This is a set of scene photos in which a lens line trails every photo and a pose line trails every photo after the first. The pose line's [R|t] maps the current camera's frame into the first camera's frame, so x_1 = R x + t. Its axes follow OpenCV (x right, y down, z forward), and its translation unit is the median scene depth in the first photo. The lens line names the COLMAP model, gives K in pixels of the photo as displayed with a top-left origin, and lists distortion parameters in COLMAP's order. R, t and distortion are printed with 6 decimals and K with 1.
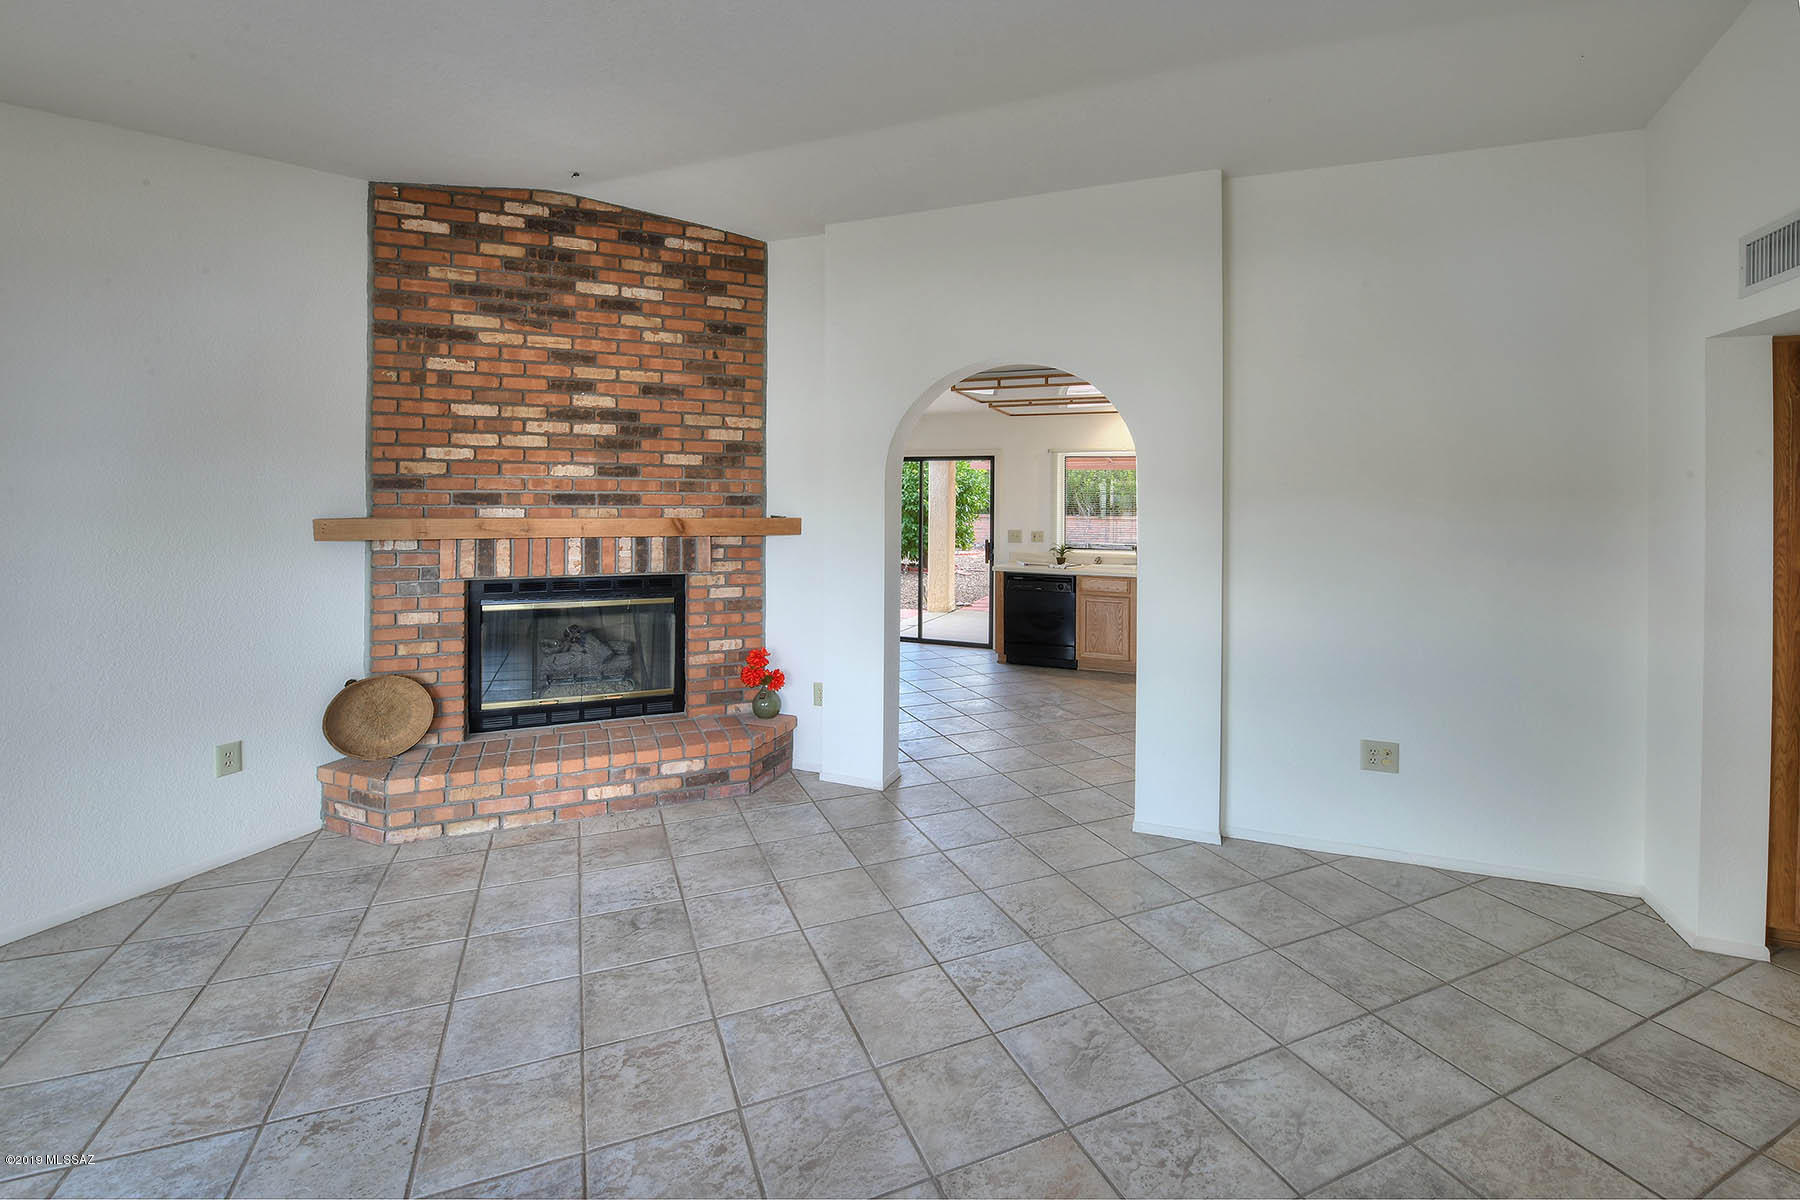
lens RADIAL K [[751.4, 0, 909.6], [0, 751.4, 494.3], [0, 0, 1]] dist [-0.012987, -0.001822]
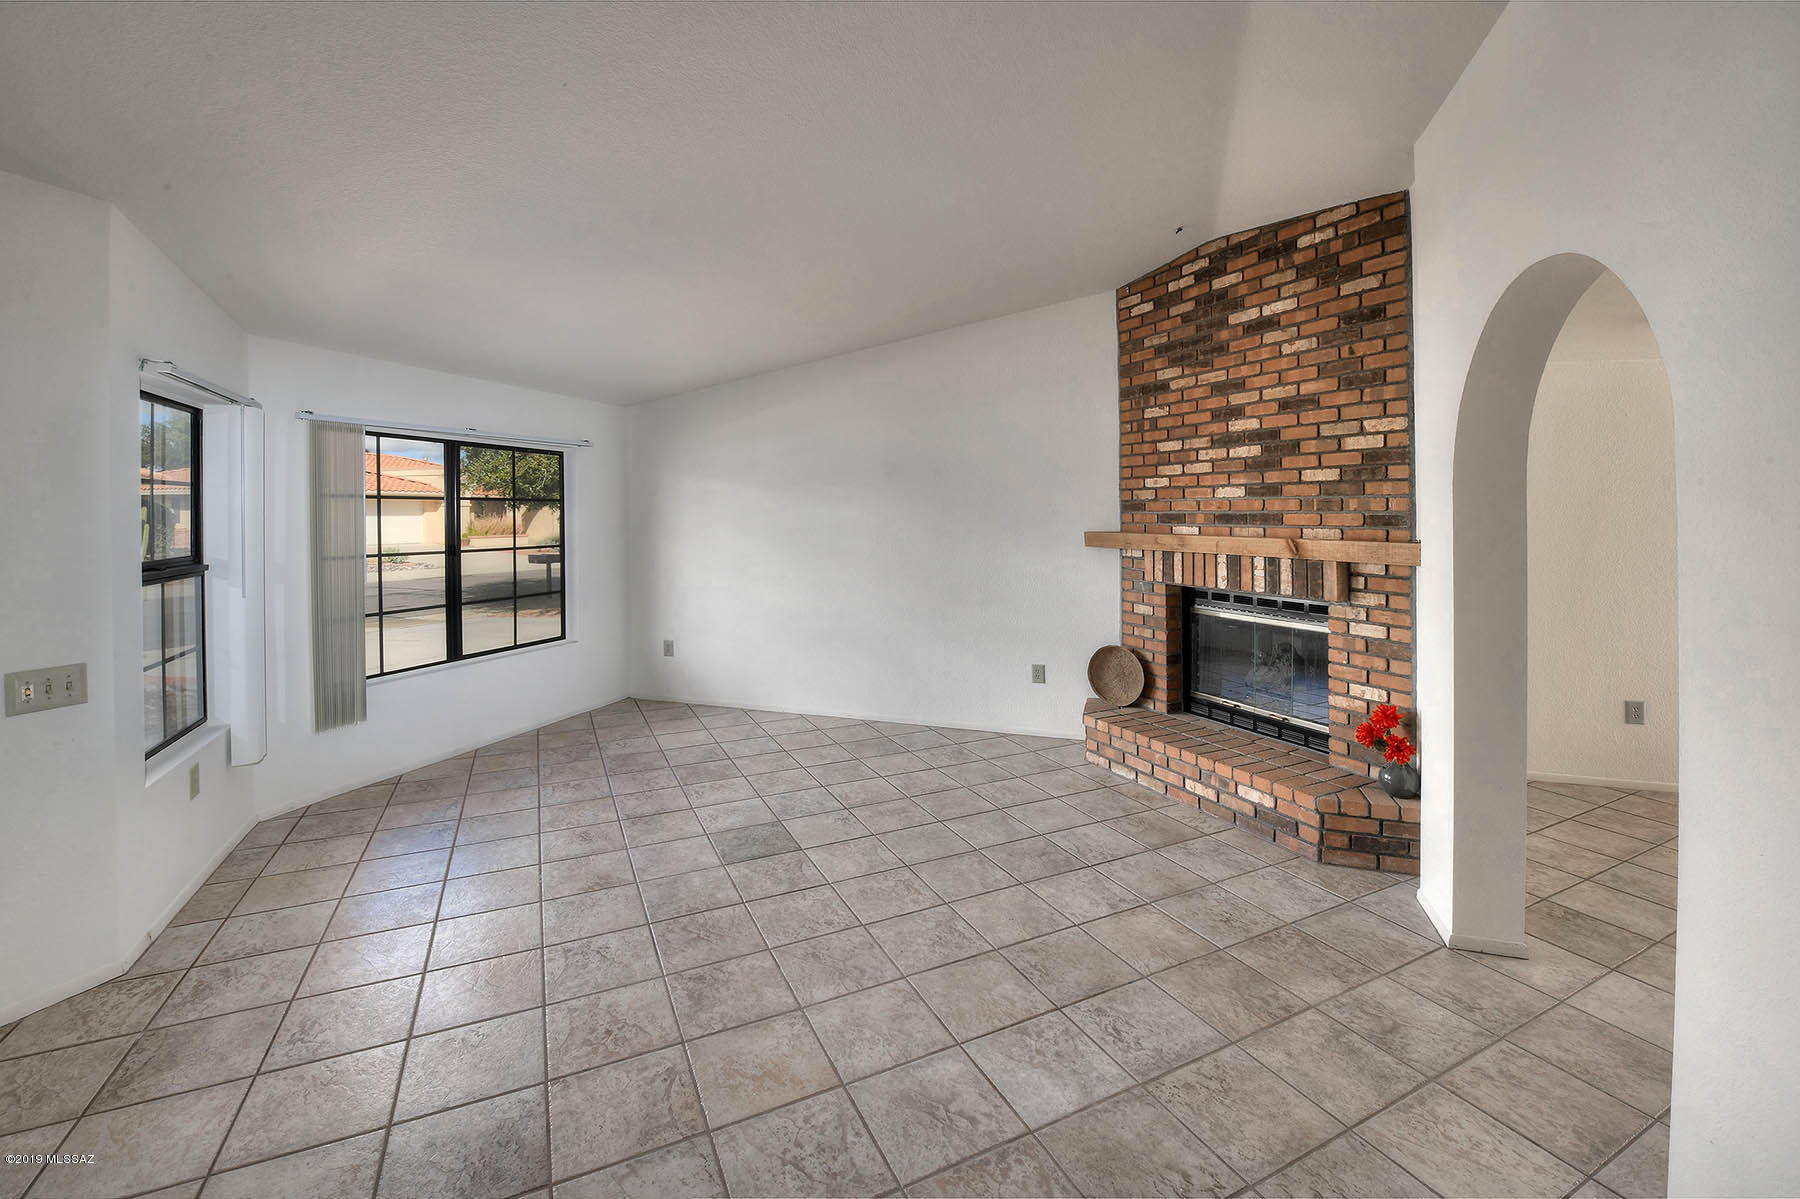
lens RADIAL K [[751.4, 0, 900.3], [0, 751.4, 525.8], [0, 0, 1]] dist [-0.012987, -0.001822]
pose [[0.073309, 0.008706, -0.997271, 0.620380], [-0.000077, 0.999962, 0.008724, 0.007807], [0.997309, -0.000563, 0.073307, 0.475120]]
